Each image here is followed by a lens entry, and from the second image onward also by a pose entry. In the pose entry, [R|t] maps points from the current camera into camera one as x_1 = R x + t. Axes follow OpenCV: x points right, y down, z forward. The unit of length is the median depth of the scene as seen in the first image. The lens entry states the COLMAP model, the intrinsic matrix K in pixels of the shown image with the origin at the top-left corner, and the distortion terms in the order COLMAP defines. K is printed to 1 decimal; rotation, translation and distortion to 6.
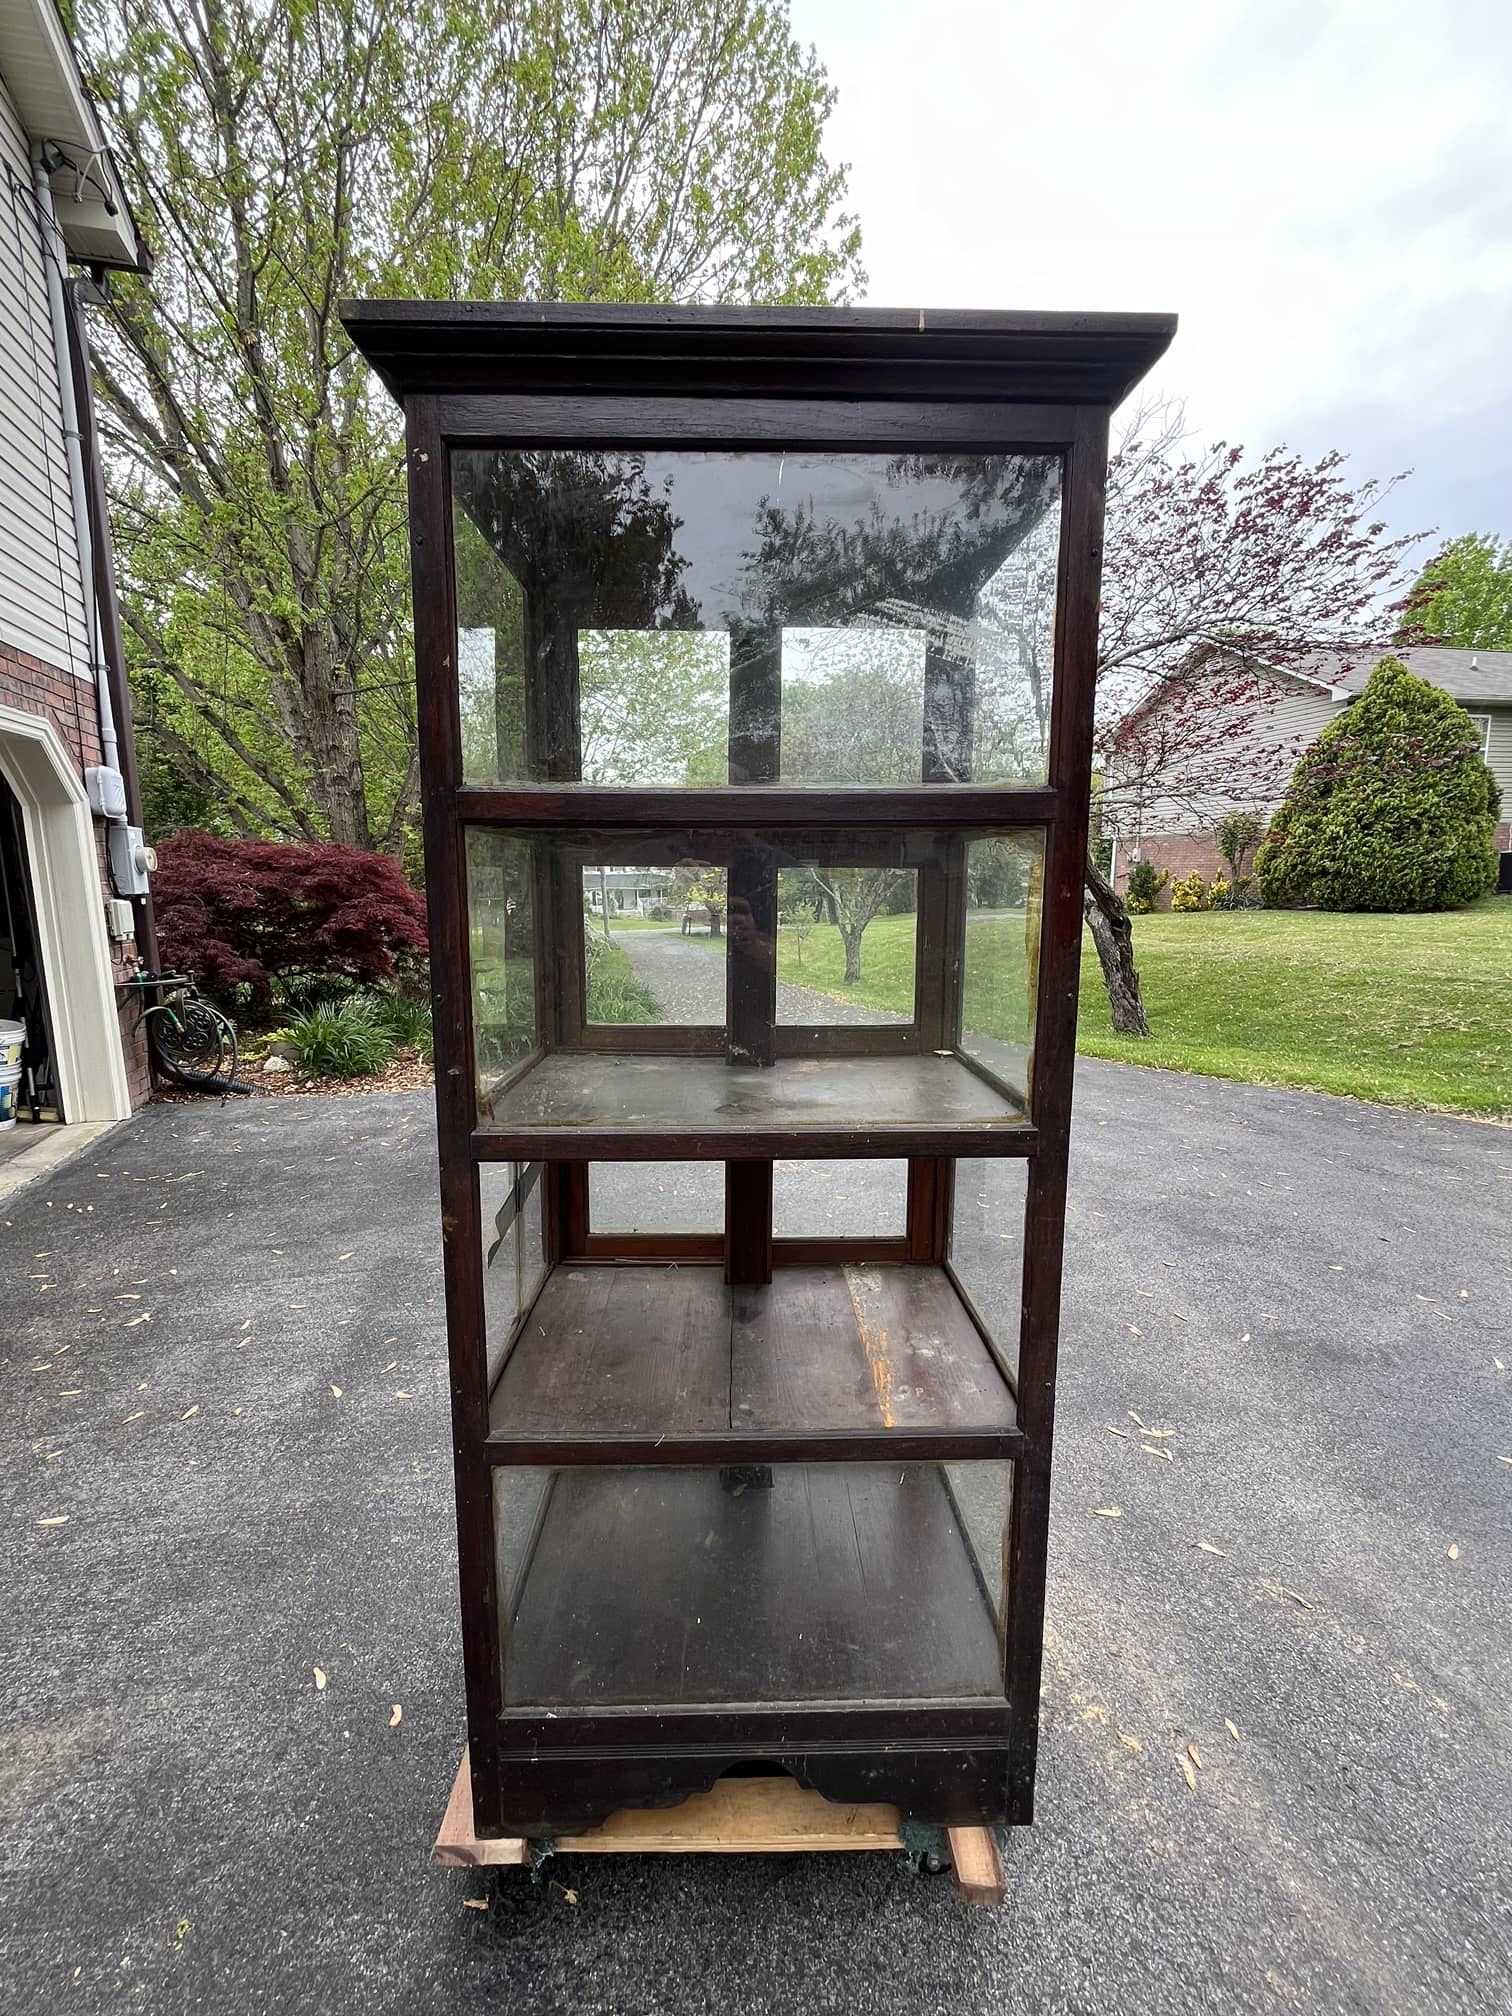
lens RADIAL K [[891.6, 0, 752.5], [0, 891.6, 1010.6], [0, 0, 1]] dist [0.003293, 0.000428]
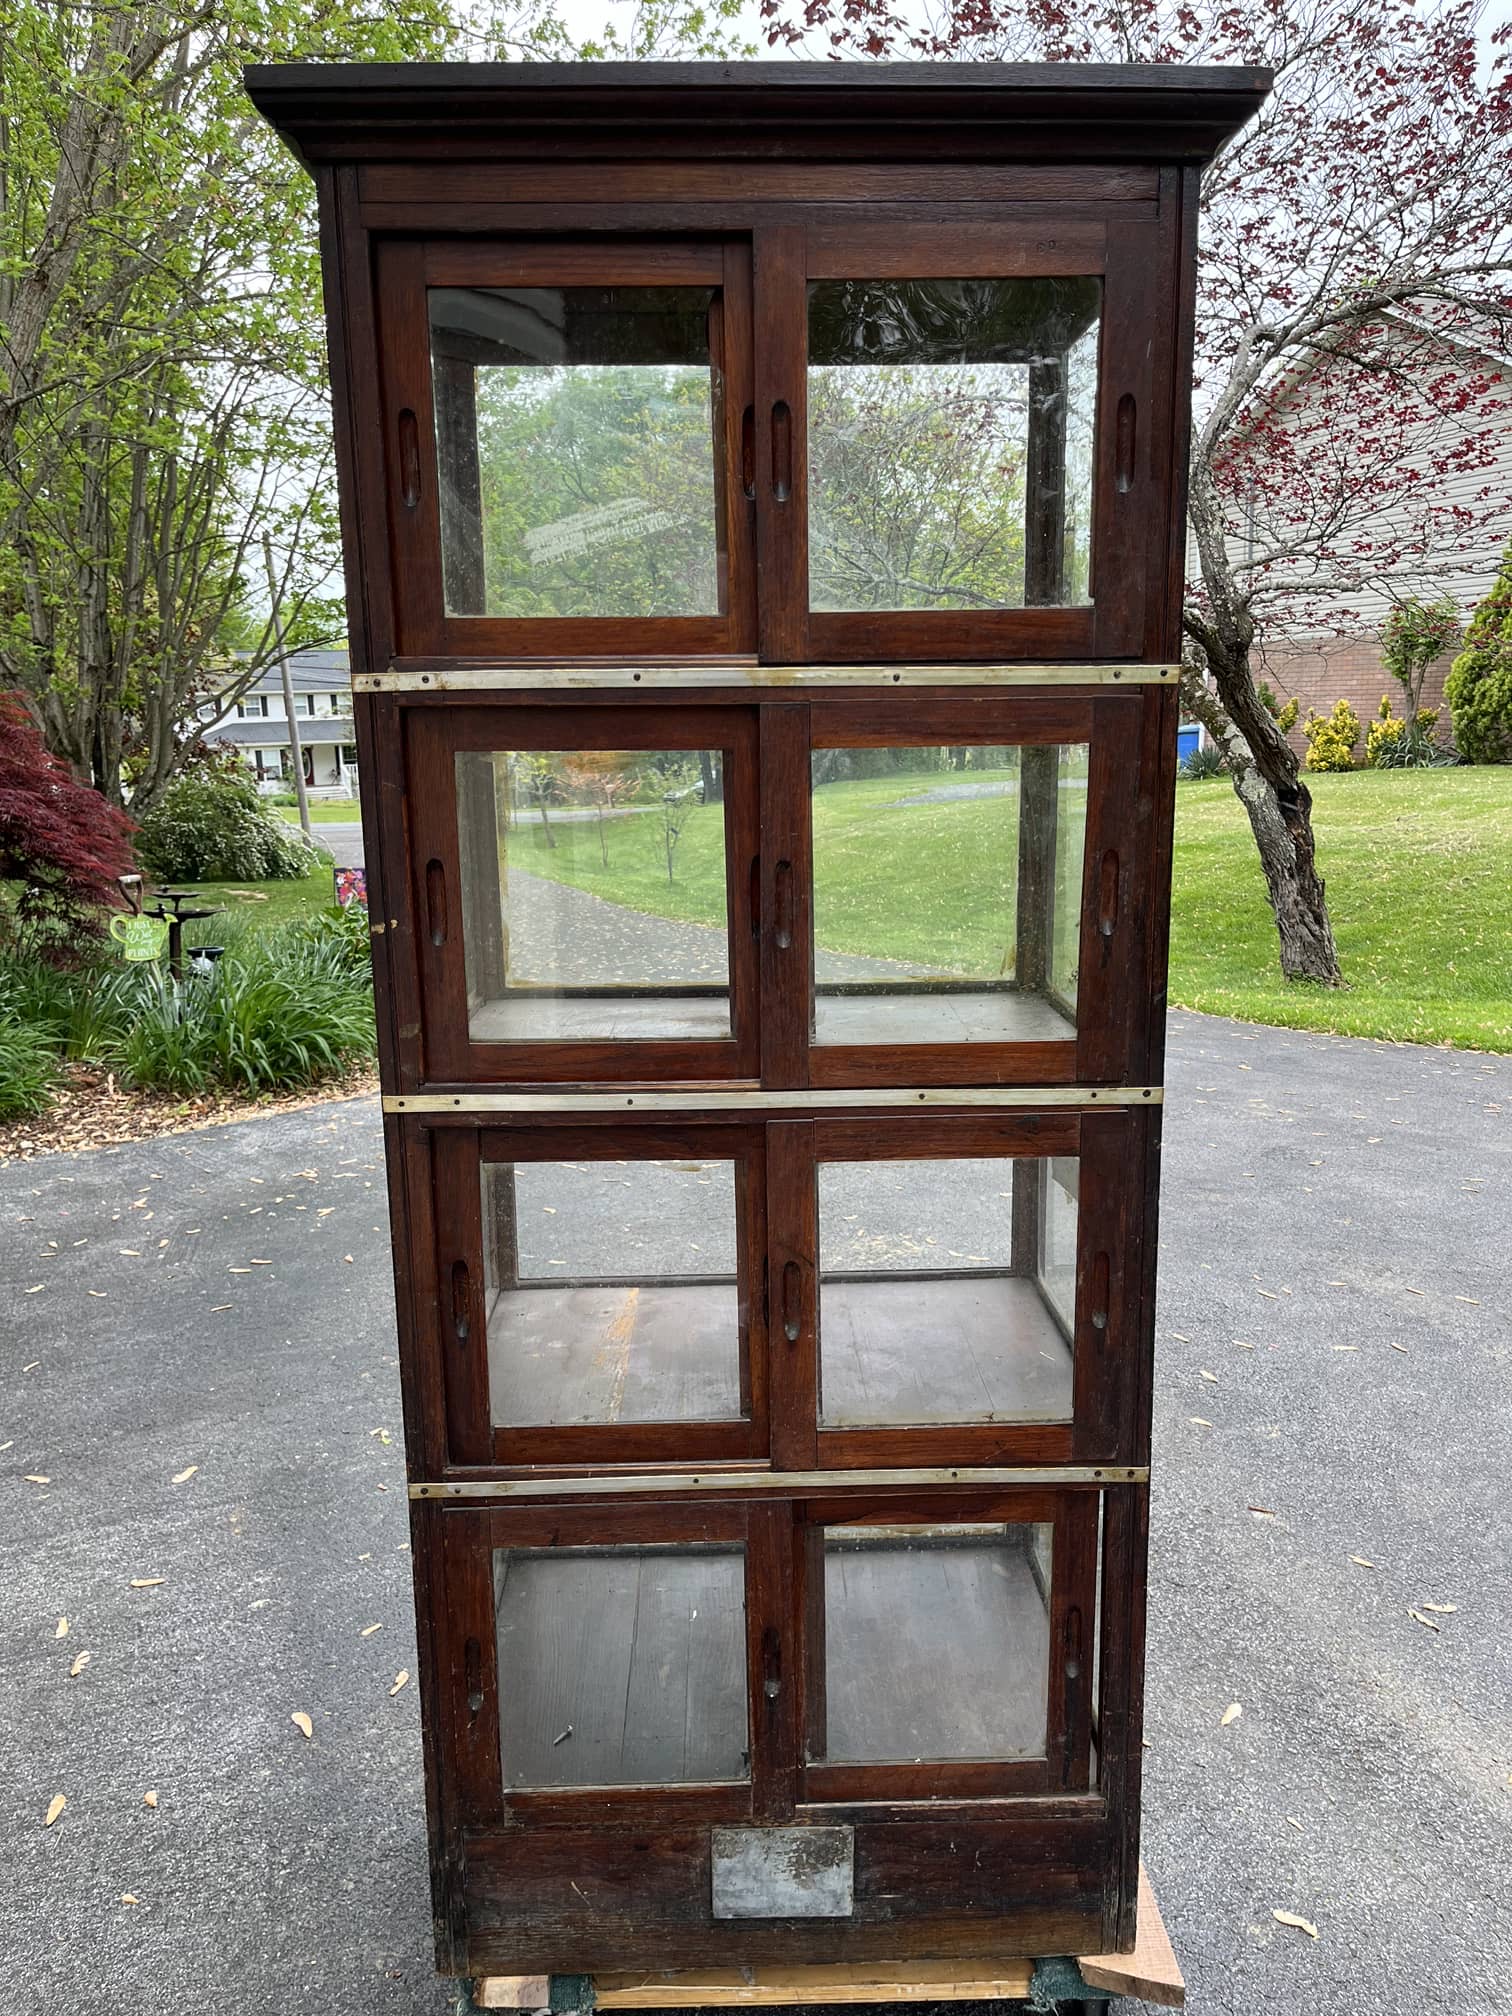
lens RADIAL K [[1566.1, 0, 797.6], [0, 1566.1, 1059.1], [0, 0, 1]] dist [0.030750, -0.016501]
pose [[0.988247, -0.044244, 0.146324, -0.112129], [0.034618, 0.997106, 0.067689, -0.009837], [-0.148895, -0.061828, 0.986918, 0.022883]]
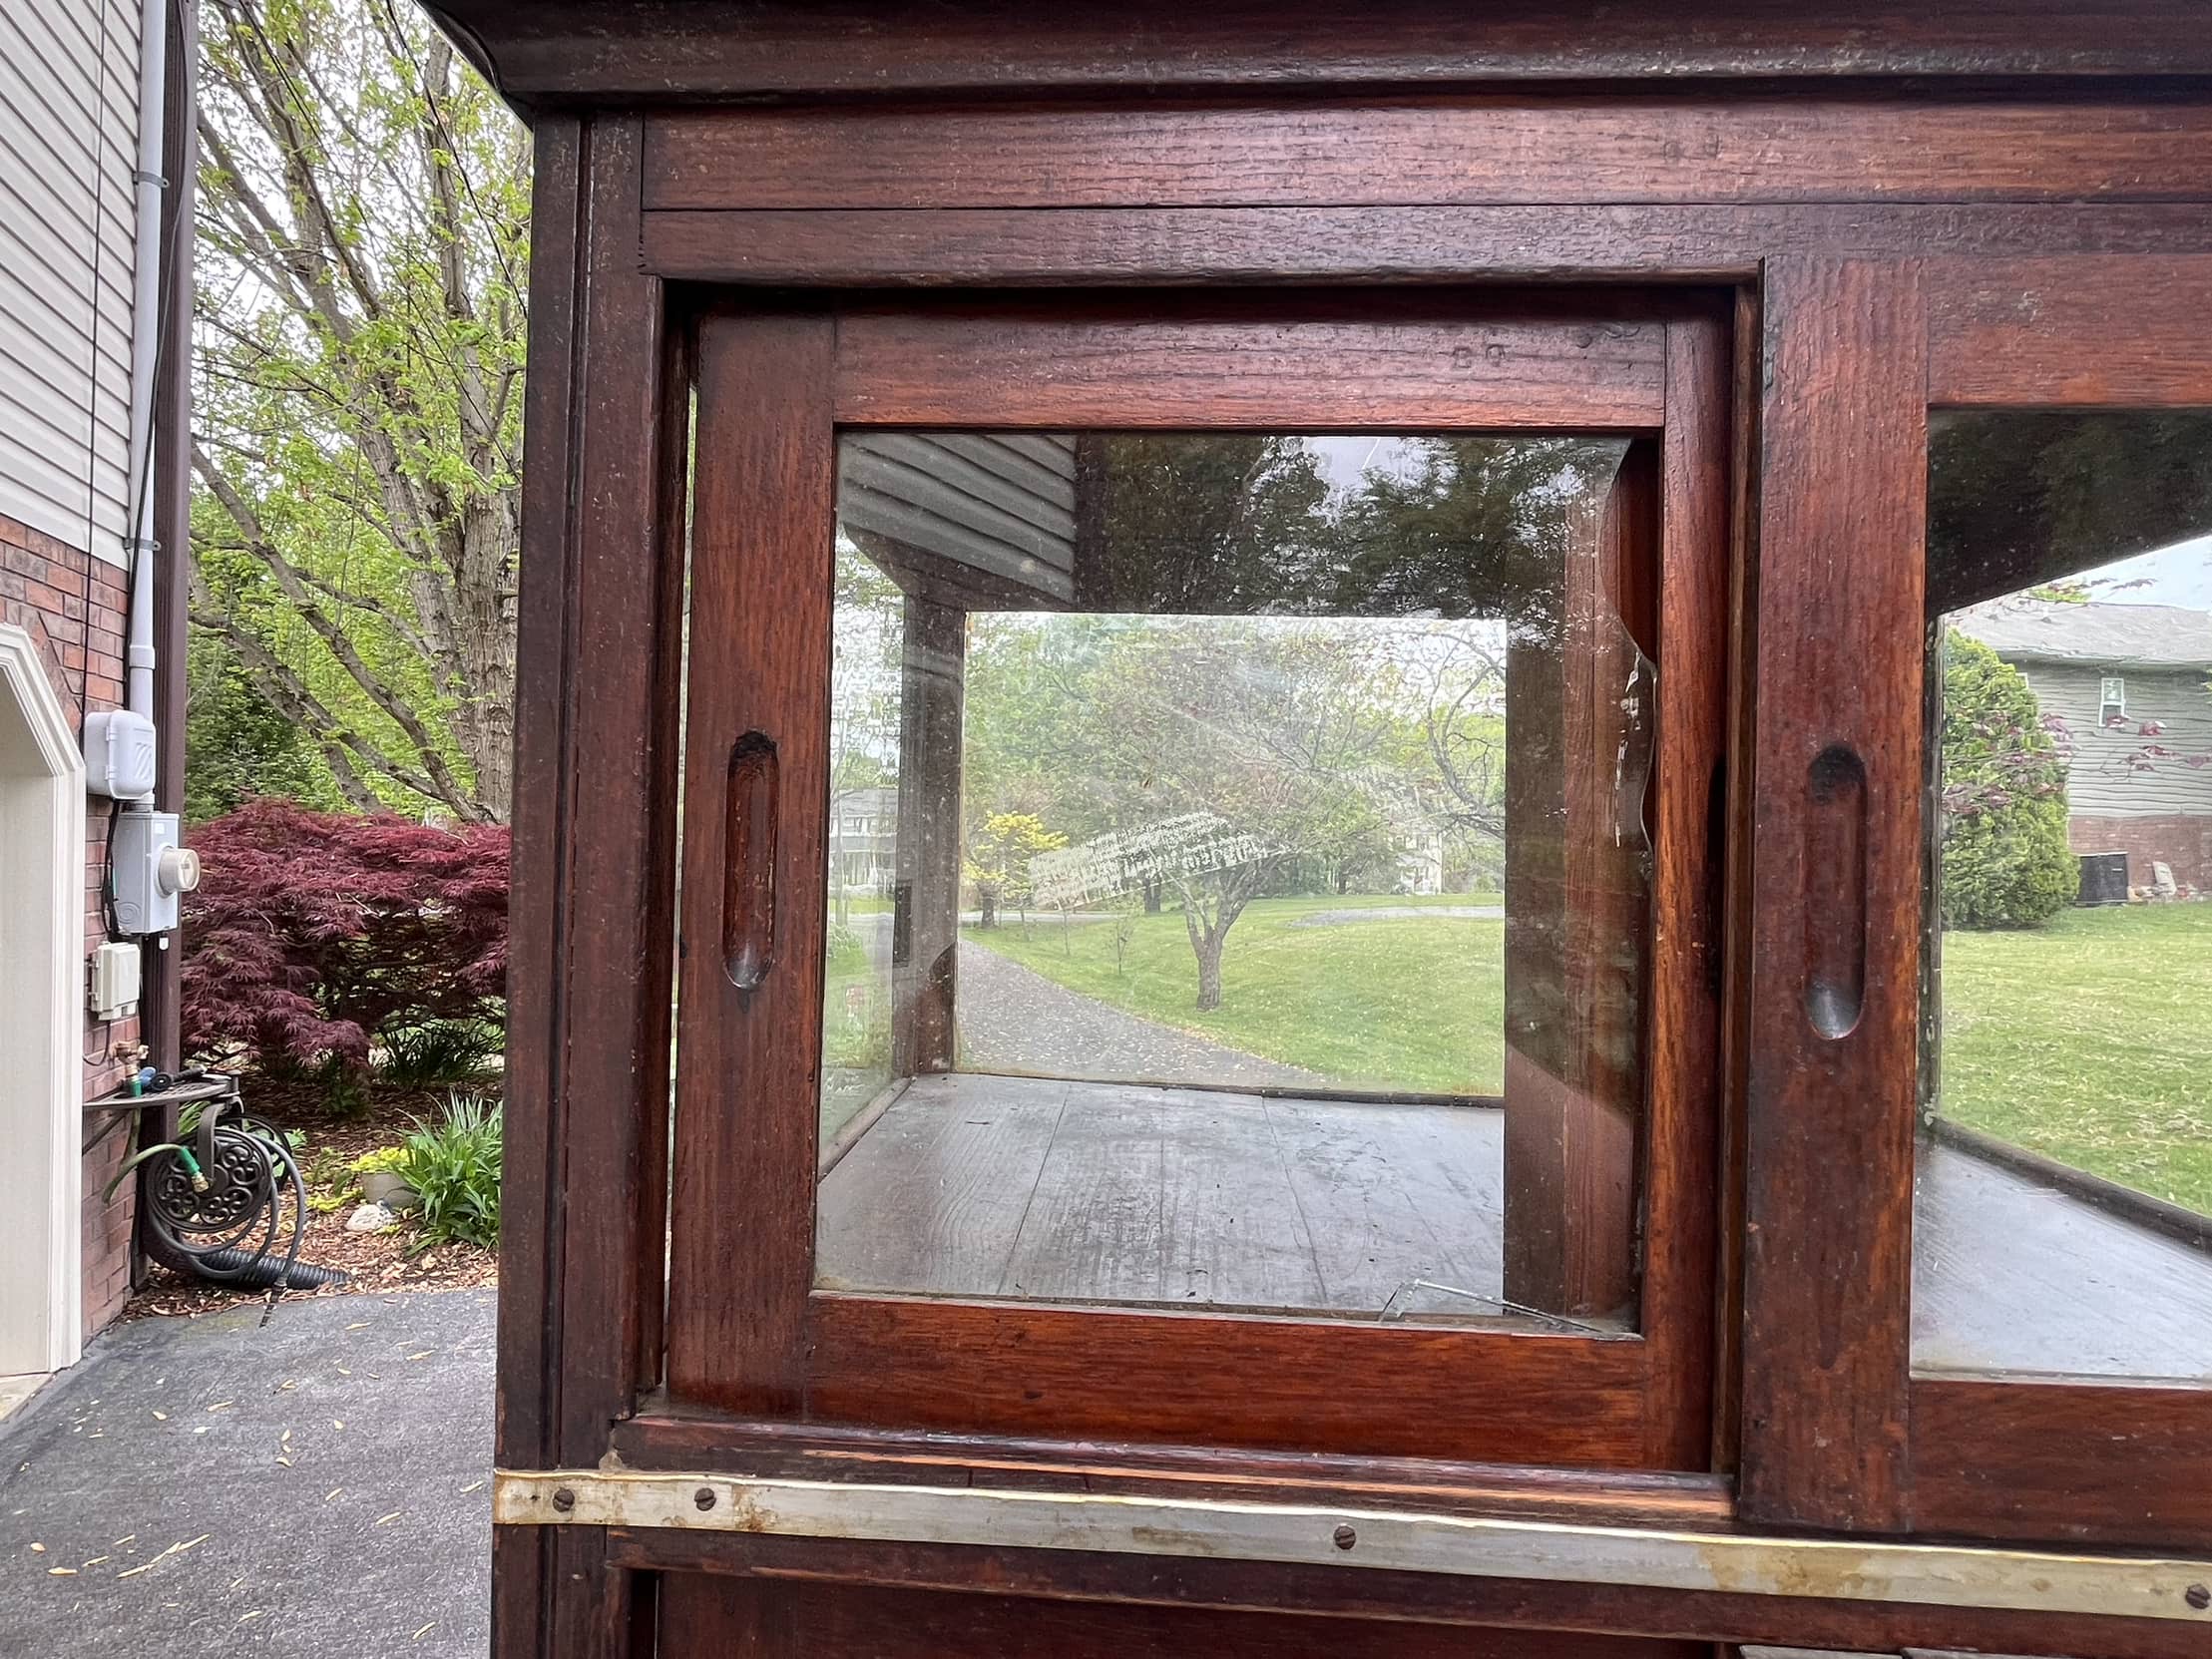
lens RADIAL K [[1194.1, 0, 1103.3], [0, 1194.1, 827.0], [0, 0, 1]] dist [0.001425, 0.000412]
pose [[0.997869, 0.024664, 0.060413, -0.114422], [-0.014535, 0.986570, -0.162690, -0.065360], [-0.063614, 0.161465, 0.984826, 0.172345]]
